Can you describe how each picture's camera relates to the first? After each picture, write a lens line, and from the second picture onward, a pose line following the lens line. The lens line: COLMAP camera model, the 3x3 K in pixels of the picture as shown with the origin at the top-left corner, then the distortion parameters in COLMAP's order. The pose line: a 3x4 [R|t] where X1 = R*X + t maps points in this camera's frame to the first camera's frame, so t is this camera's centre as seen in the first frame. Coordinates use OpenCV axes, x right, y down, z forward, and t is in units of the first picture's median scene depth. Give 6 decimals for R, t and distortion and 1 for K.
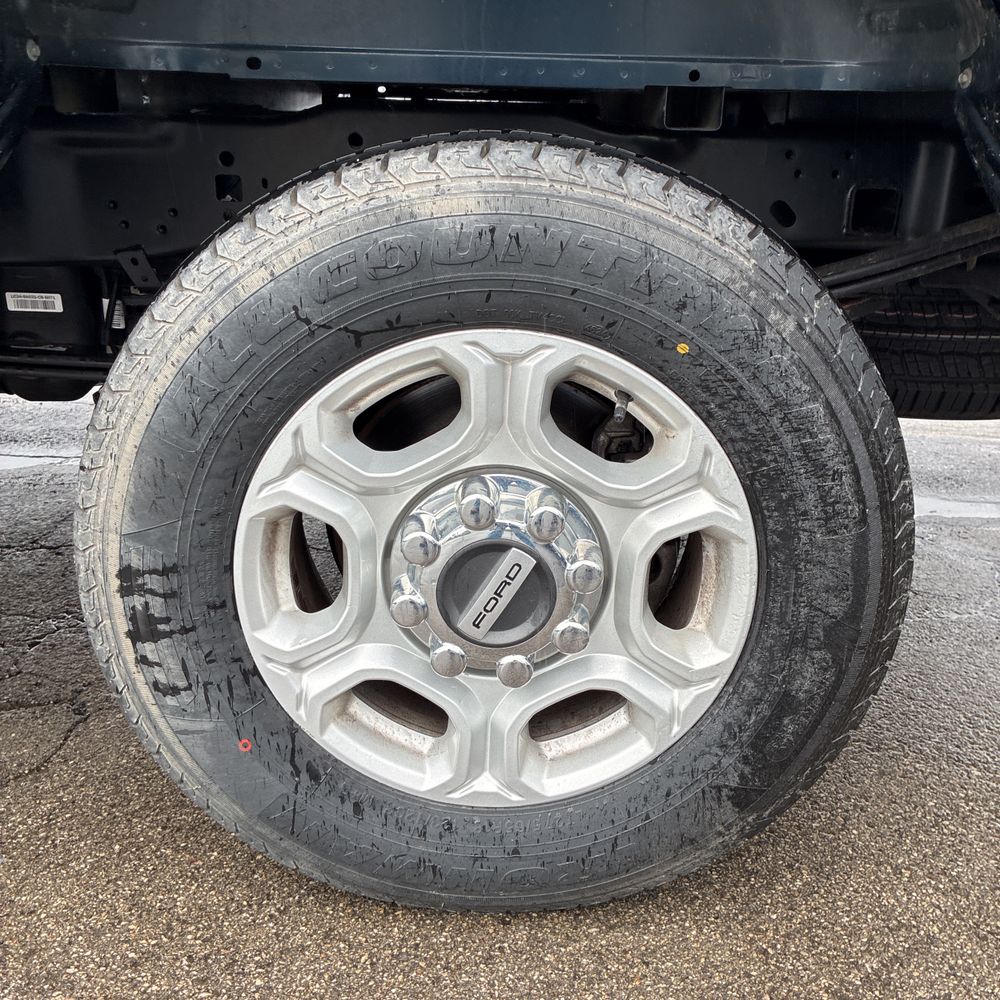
lens RADIAL K [[1011.5, 0, 496.7], [0, 1011.5, 508.1], [0, 0, 1]] dist [0.041725, -0.020548]
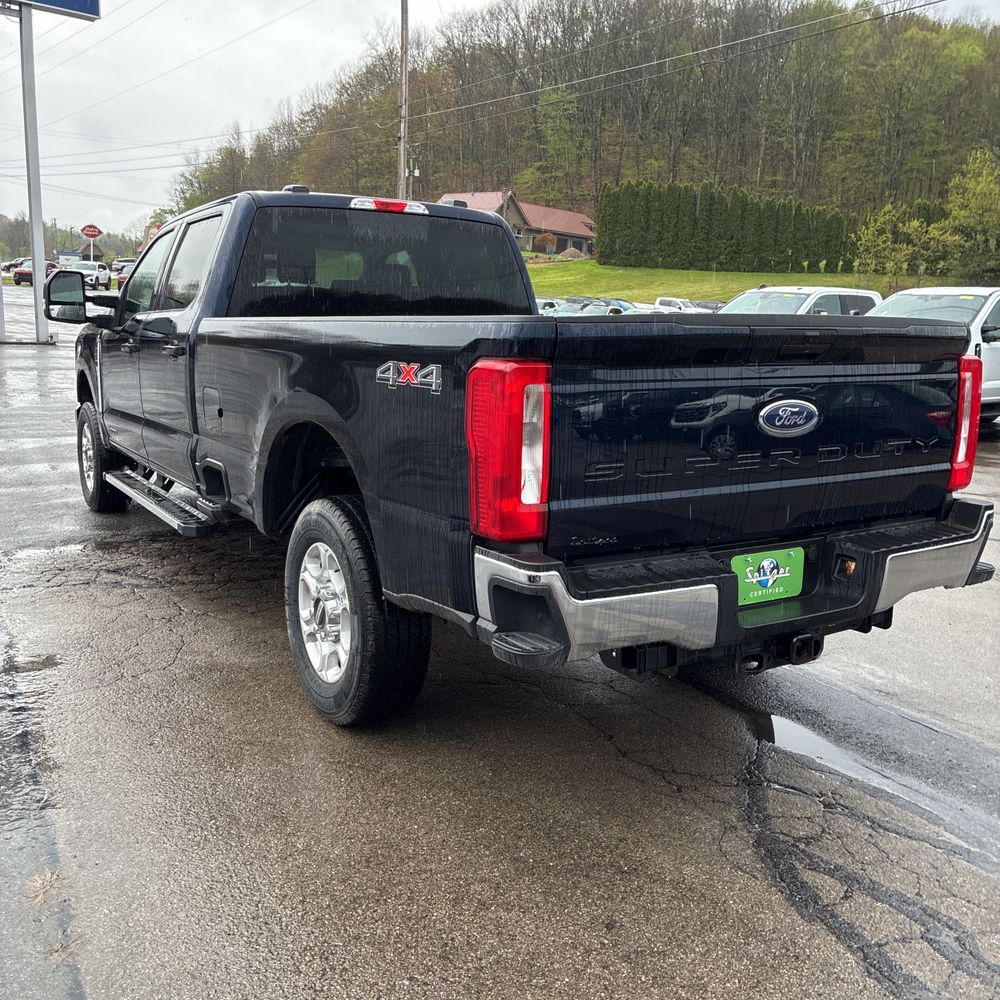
lens RADIAL K [[1011.5, 0, 496.7], [0, 1011.5, 508.1], [0, 0, 1]] dist [0.041725, -0.020548]
pose [[0.505214, 0.127448, -0.853531, 3.427474], [-0.301296, 0.952848, -0.036063, -0.341413], [0.808690, 0.275385, 0.519792, -0.515643]]
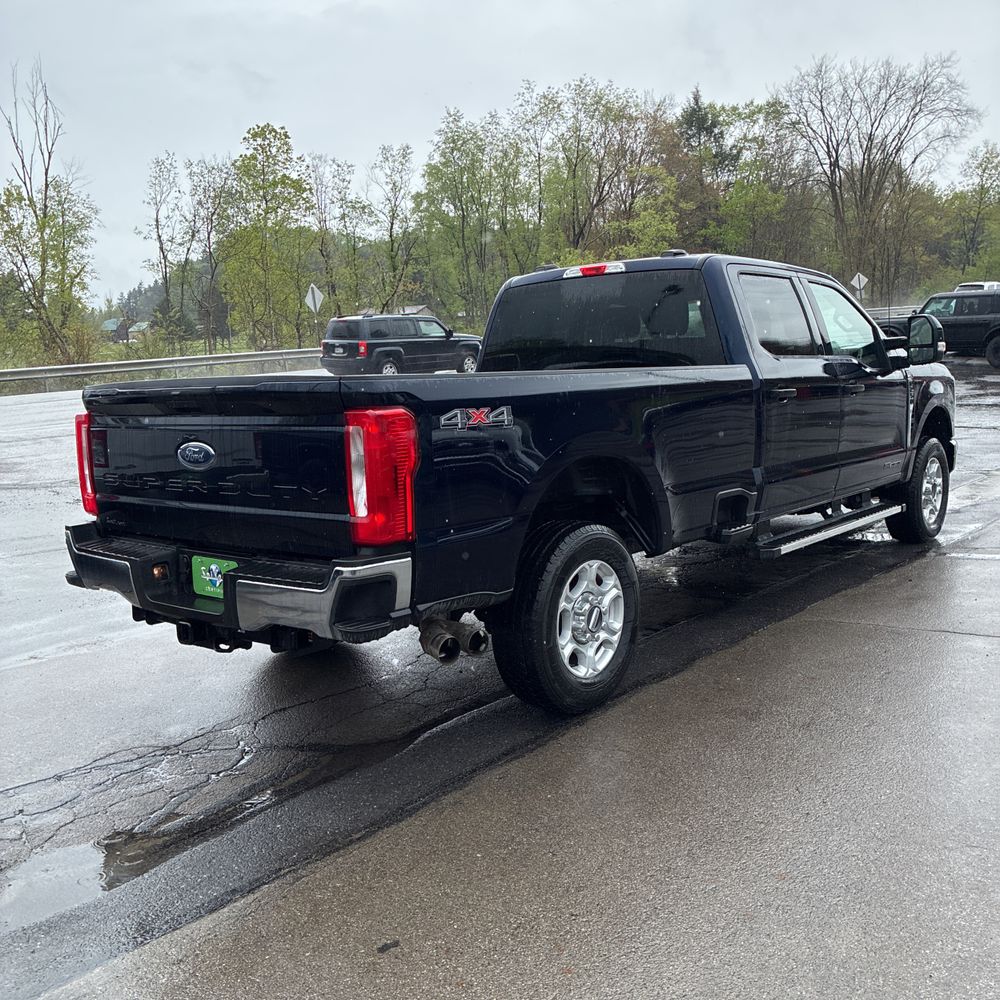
lens RADIAL K [[1024.9, 0, 498.4], [0, 1024.9, 494.4], [0, 0, 1]] dist [0.034482, -0.014161]
pose [[-0.632211, 0.082556, -0.770385, 3.620489], [-0.260030, 0.914030, 0.311341, -2.374013], [0.729858, 0.397157, -0.556393, 4.801149]]
